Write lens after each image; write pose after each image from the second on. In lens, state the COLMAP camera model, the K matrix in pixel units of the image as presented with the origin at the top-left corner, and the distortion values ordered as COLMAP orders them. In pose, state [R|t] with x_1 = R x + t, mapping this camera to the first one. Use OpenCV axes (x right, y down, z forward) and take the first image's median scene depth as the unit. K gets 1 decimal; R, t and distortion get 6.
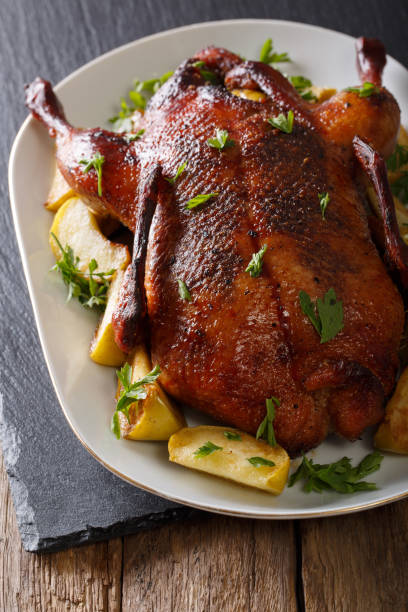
lens RADIAL K [[1923.1, 0, 201.5], [0, 1923.1, 310.2], [0, 0, 1]] dist [0.109352, 0.000000]
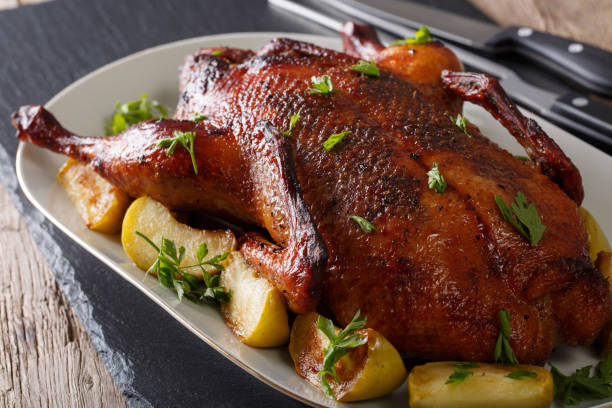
lens RADIAL K [[1923.1, 0, 317.4], [0, 1923.1, 237.5], [0, 0, 1]] dist [0.109352, 0.000000]
pose [[0.911269, -0.151959, 0.382749, -0.361191], [0.231770, 0.957505, -0.171661, 0.139350], [-0.340398, 0.245139, 0.907764, 0.197677]]
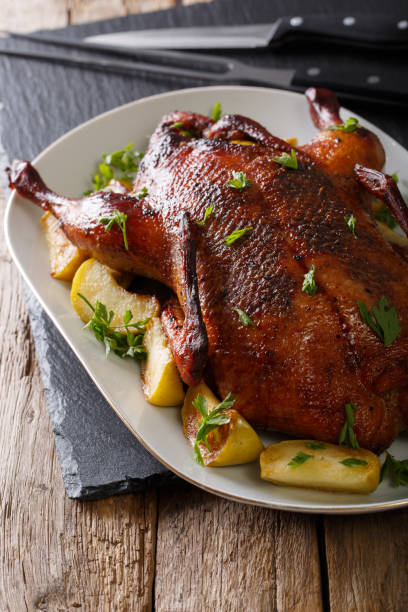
lens RADIAL K [[1923.1, 0, 205.3], [0, 1923.1, 318.9], [0, 0, 1]] dist [0.109352, 0.000000]
pose [[0.974659, -0.128691, 0.182970, -0.217385], [0.143433, 0.987202, -0.069706, 0.059111], [-0.171658, 0.094183, 0.980644, -0.027867]]
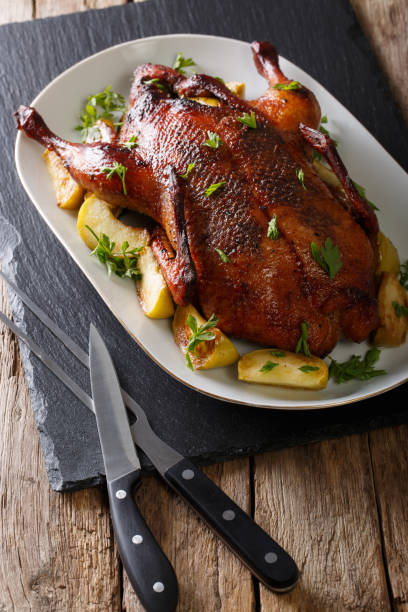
lens RADIAL K [[1839.6, 0, 231.7], [0, 1839.6, 311.5], [0, 0, 1]] dist [0.173216, 0.000000]
pose [[0.951078, -0.167511, 0.259598, -0.344771], [0.150121, 0.984957, 0.085573, -0.081616], [-0.270028, -0.042416, 0.961918, -0.267796]]
